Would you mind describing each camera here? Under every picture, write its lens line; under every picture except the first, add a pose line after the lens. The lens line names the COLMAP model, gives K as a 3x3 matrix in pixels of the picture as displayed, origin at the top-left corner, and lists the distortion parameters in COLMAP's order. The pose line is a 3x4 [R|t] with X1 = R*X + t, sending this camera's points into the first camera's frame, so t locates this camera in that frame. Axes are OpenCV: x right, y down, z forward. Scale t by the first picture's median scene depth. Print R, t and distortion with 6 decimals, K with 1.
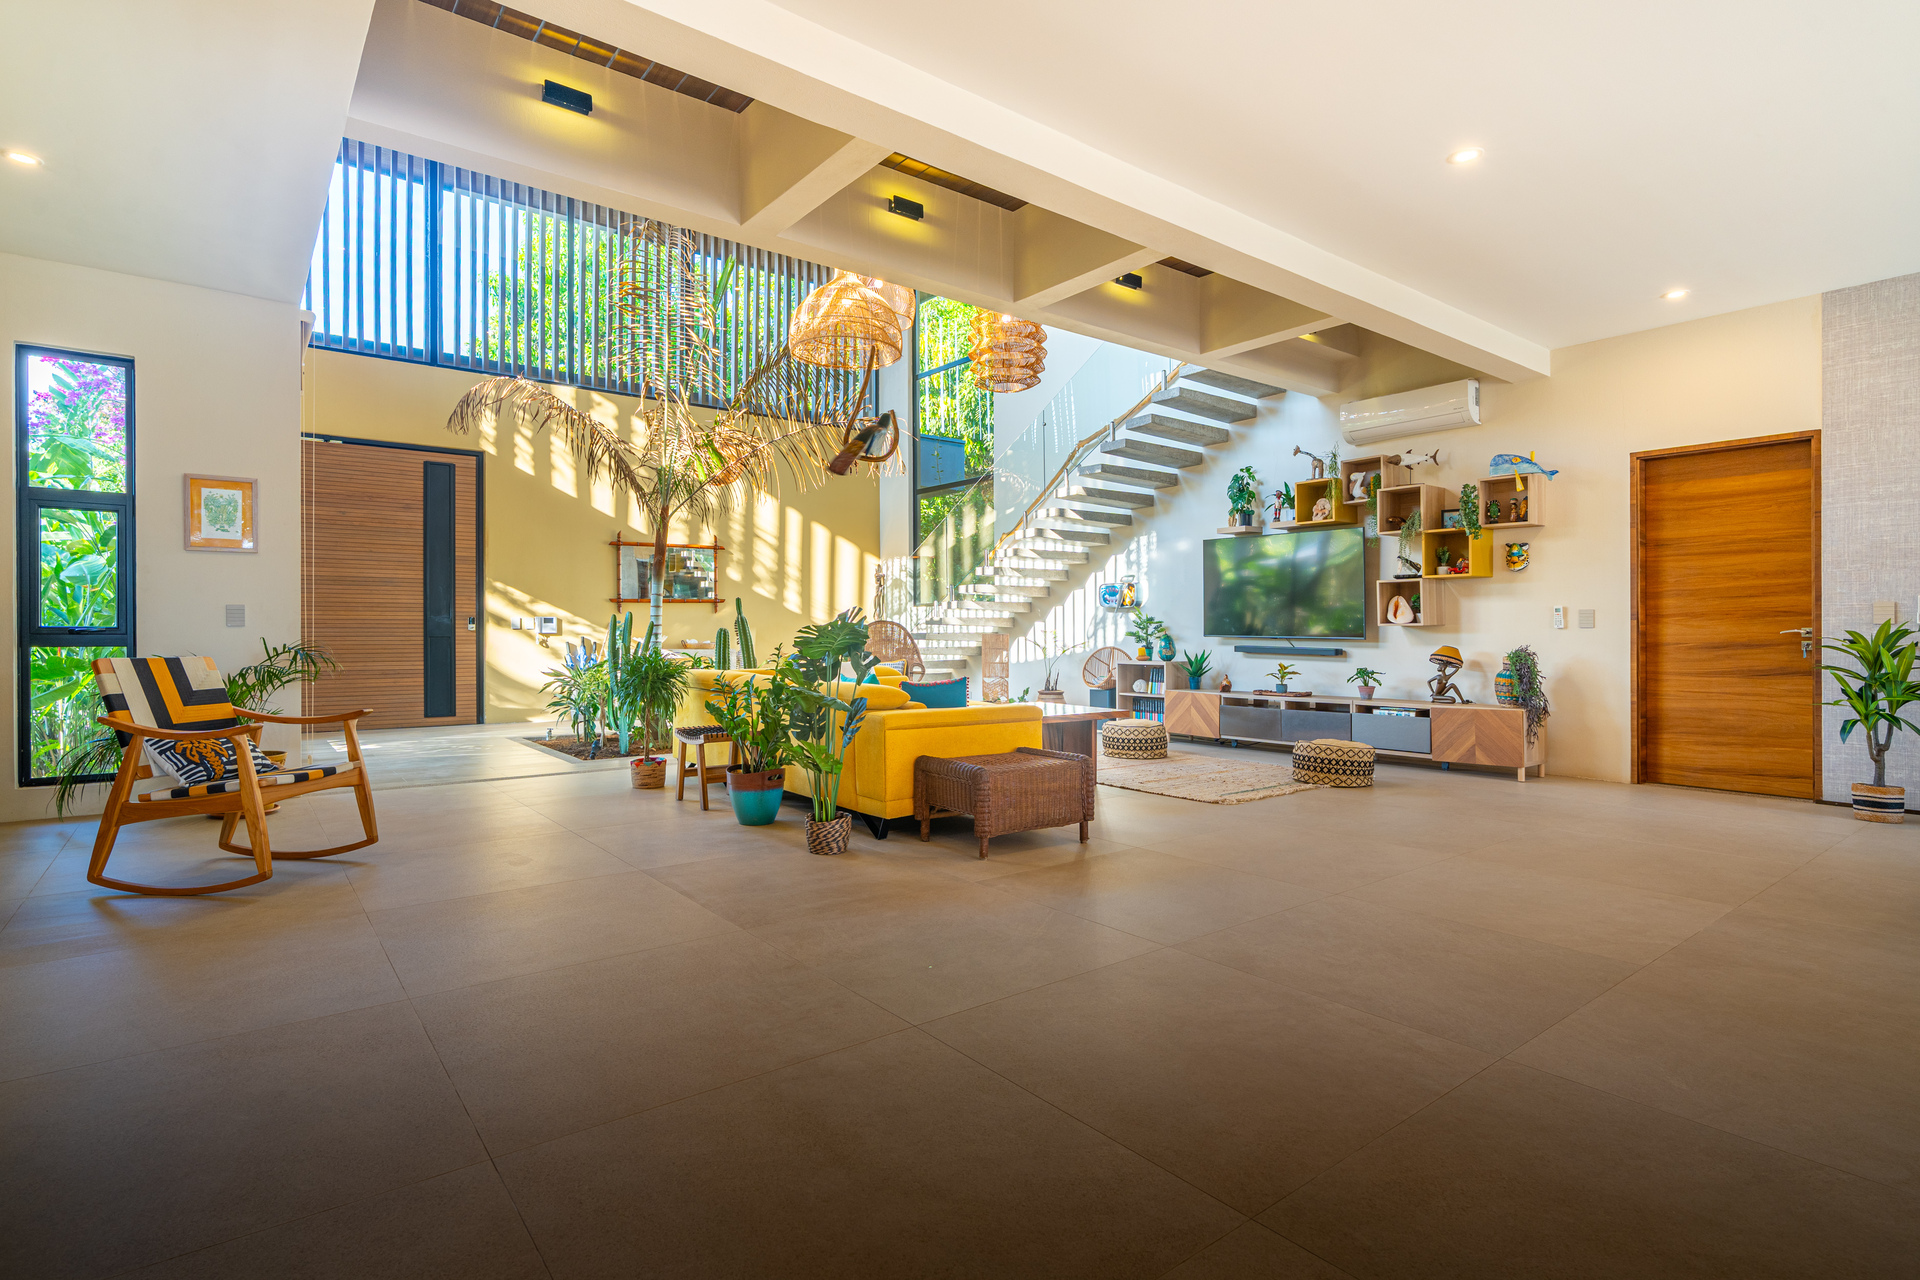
lens RADIAL K [[955.3, 0, 924.8], [0, 955.3, 634.0], [0, 0, 1]] dist [0.005785, 0.000279]
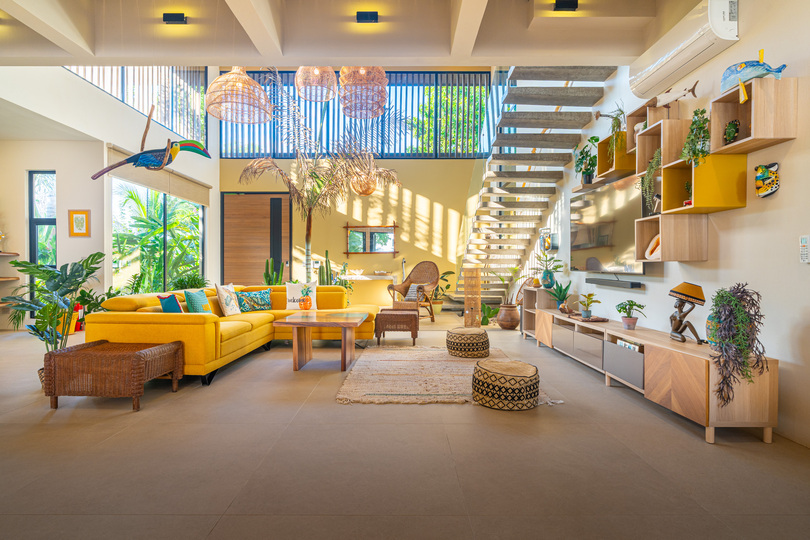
lens RADIAL K [[417.0, 0, 403.4], [0, 417.0, 267.4], [0, 0, 1]] dist [0.002371, 0.000348]
pose [[0.793377, 0.001396, -0.608730, 0.463009], [-0.000272, 0.999998, 0.001940, -0.002379], [0.608731, -0.001374, 0.793375, 0.396245]]
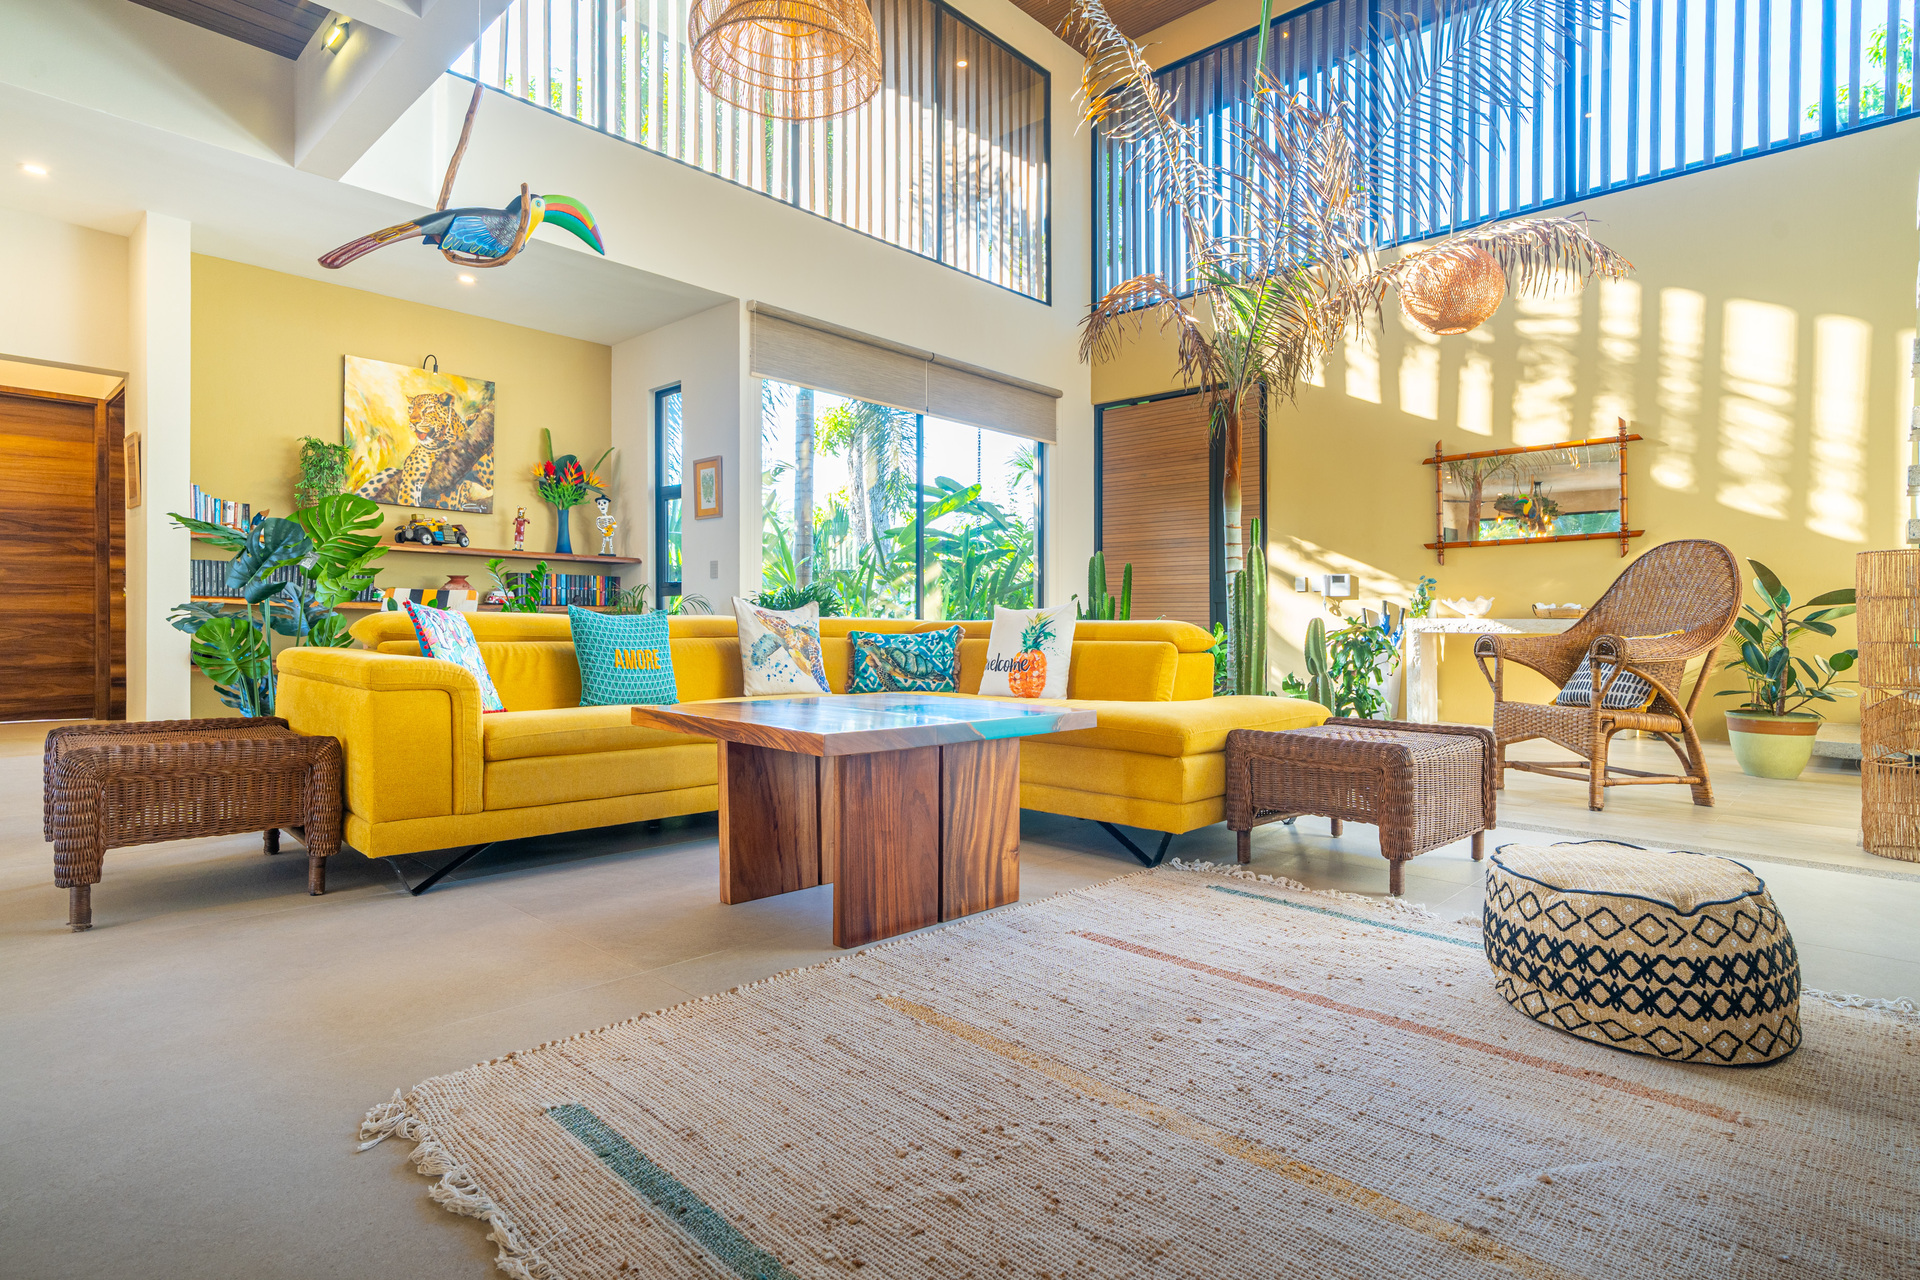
lens RADIAL K [[988.5, 0, 964.8], [0, 988.5, 611.4], [0, 0, 1]] dist [0.002371, 0.000348]
pose [[0.160704, -0.015086, -0.986887, 0.380858], [-0.006798, 0.999843, -0.016391, 0.032870], [0.986979, 0.009343, 0.160577, 0.712952]]
